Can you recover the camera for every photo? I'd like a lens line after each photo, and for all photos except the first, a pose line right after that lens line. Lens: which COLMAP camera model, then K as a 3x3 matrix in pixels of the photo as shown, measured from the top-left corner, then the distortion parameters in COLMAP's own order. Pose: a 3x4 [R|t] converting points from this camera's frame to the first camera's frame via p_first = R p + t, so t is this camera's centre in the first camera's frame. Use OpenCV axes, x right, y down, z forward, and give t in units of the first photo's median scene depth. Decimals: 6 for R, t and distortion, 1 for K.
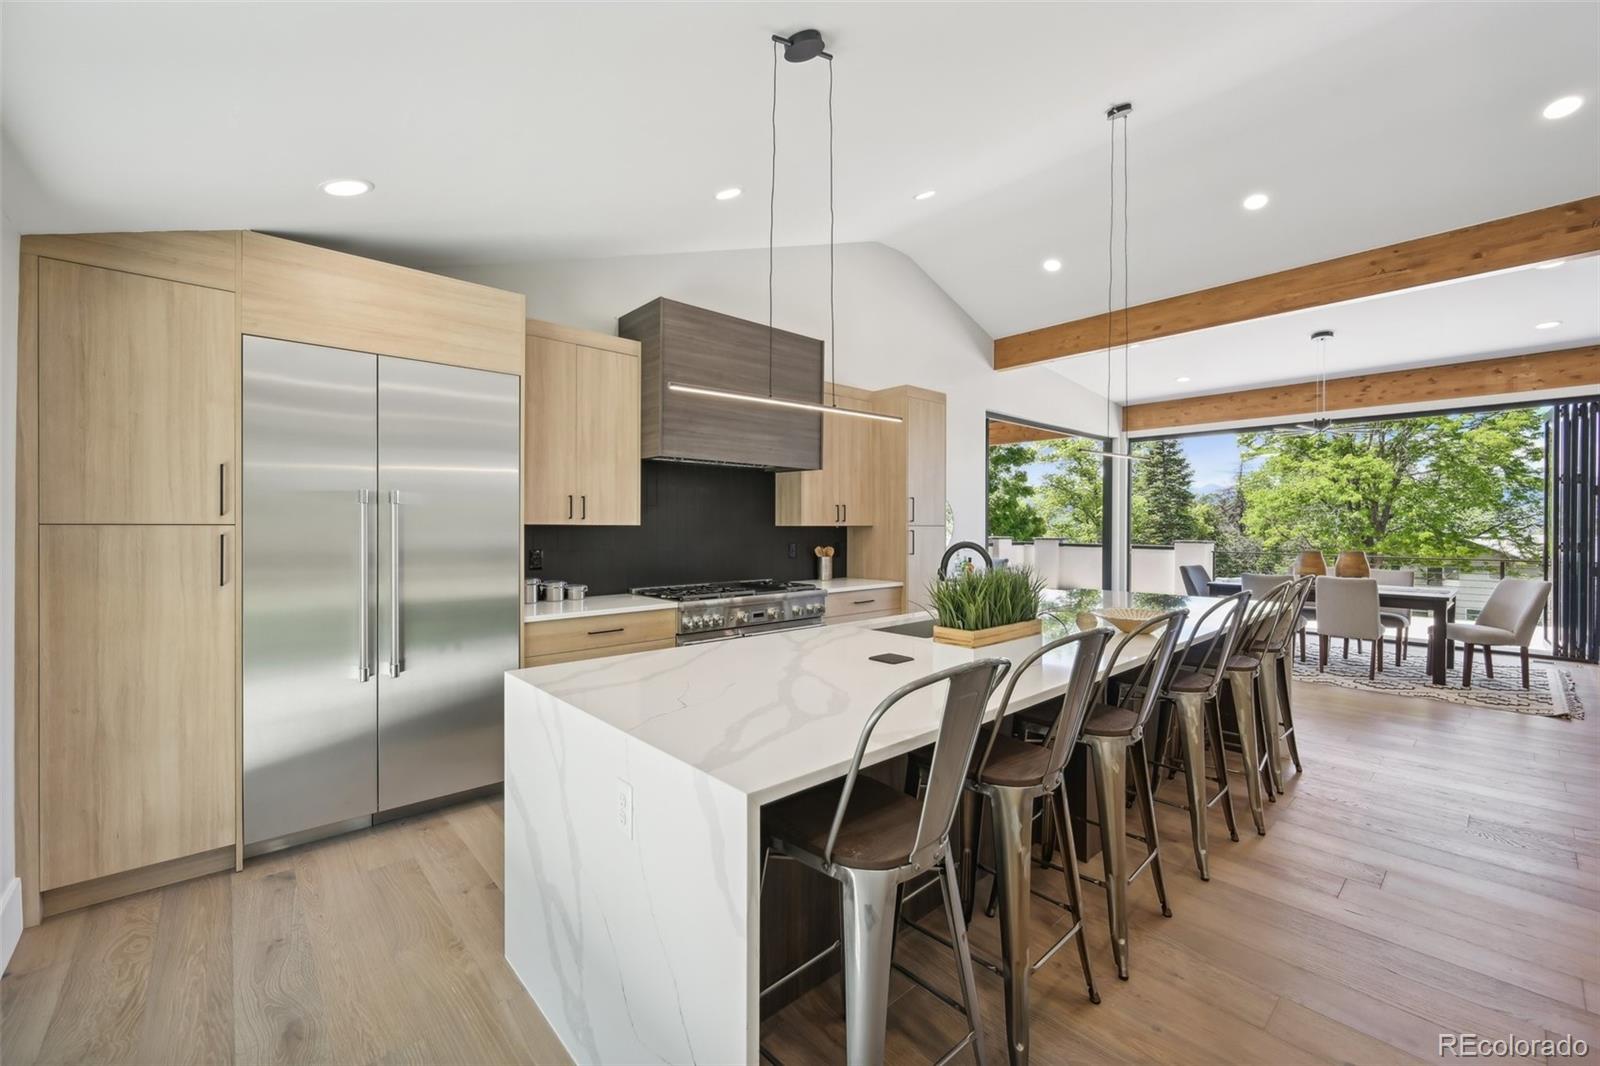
lens RADIAL K [[642.3, 0, 798.3], [0, 642.3, 533.9], [0, 0, 1]] dist [-0.000855, 0.000440]
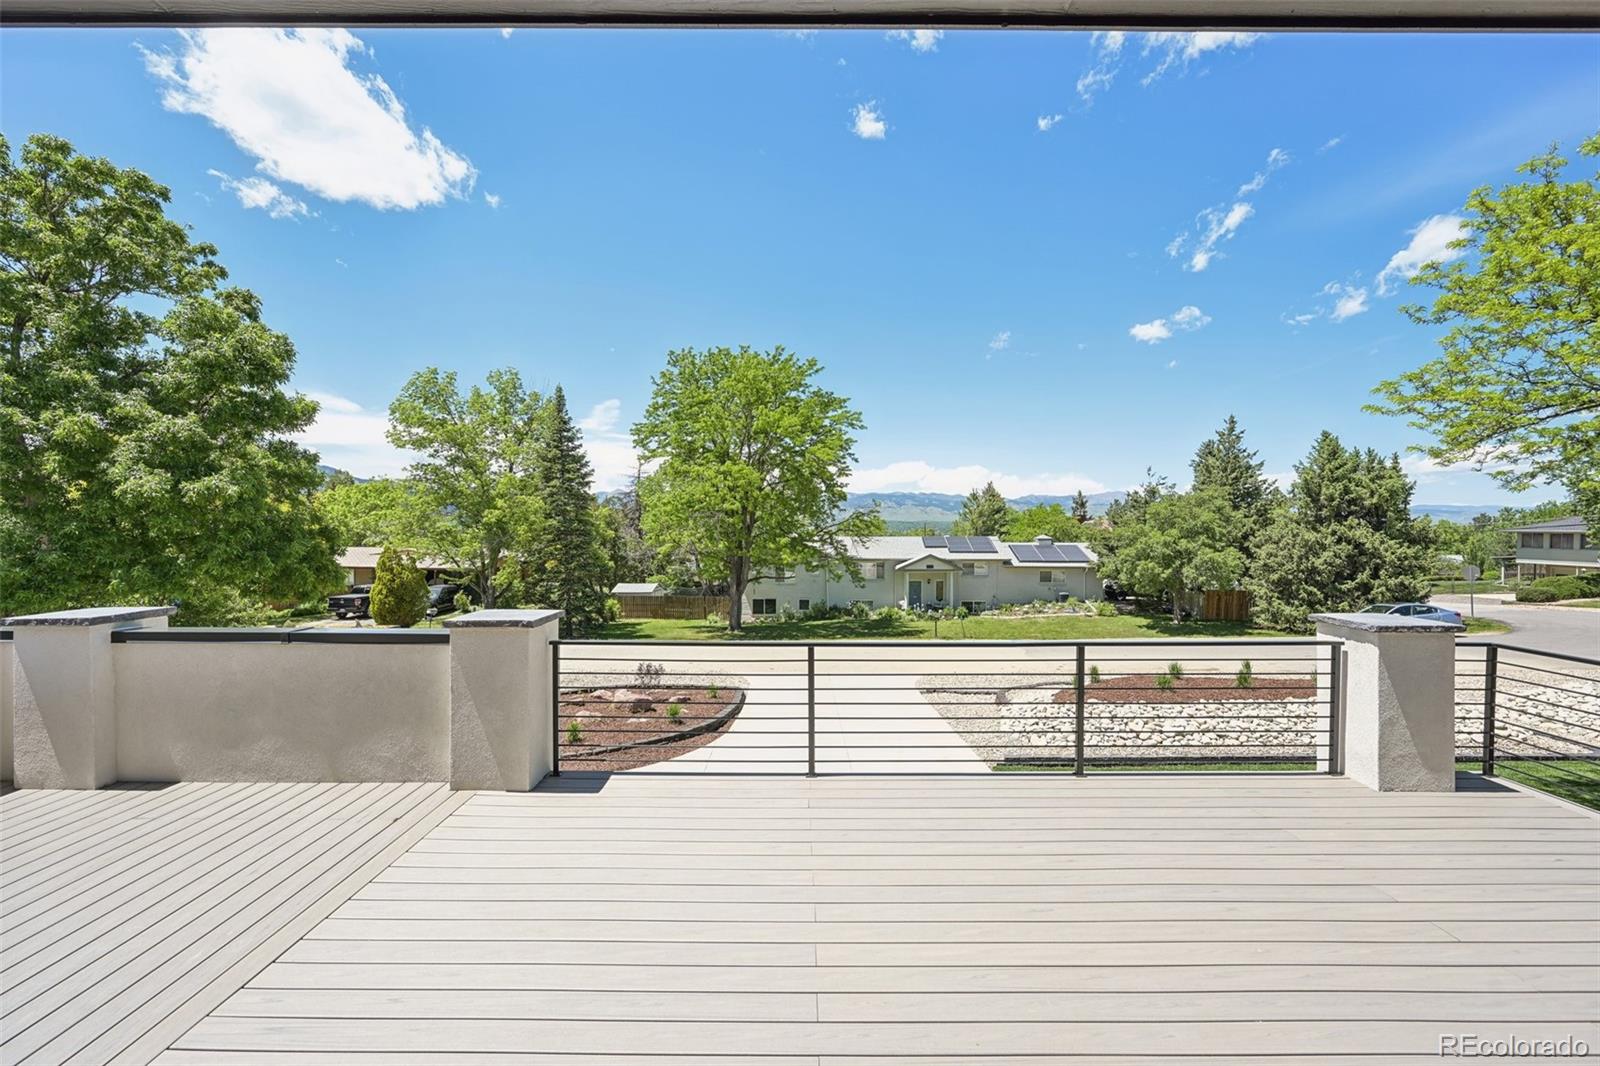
lens RADIAL K [[642.3, 0, 798.3], [0, 642.3, 533.9], [0, 0, 1]] dist [-0.000855, 0.000440]
pose [[0.665982, -0.010656, 0.745891, 0.138272], [0.009962, 0.999936, 0.005390, -0.011164], [-0.745901, 0.003841, 0.666046, 0.191556]]
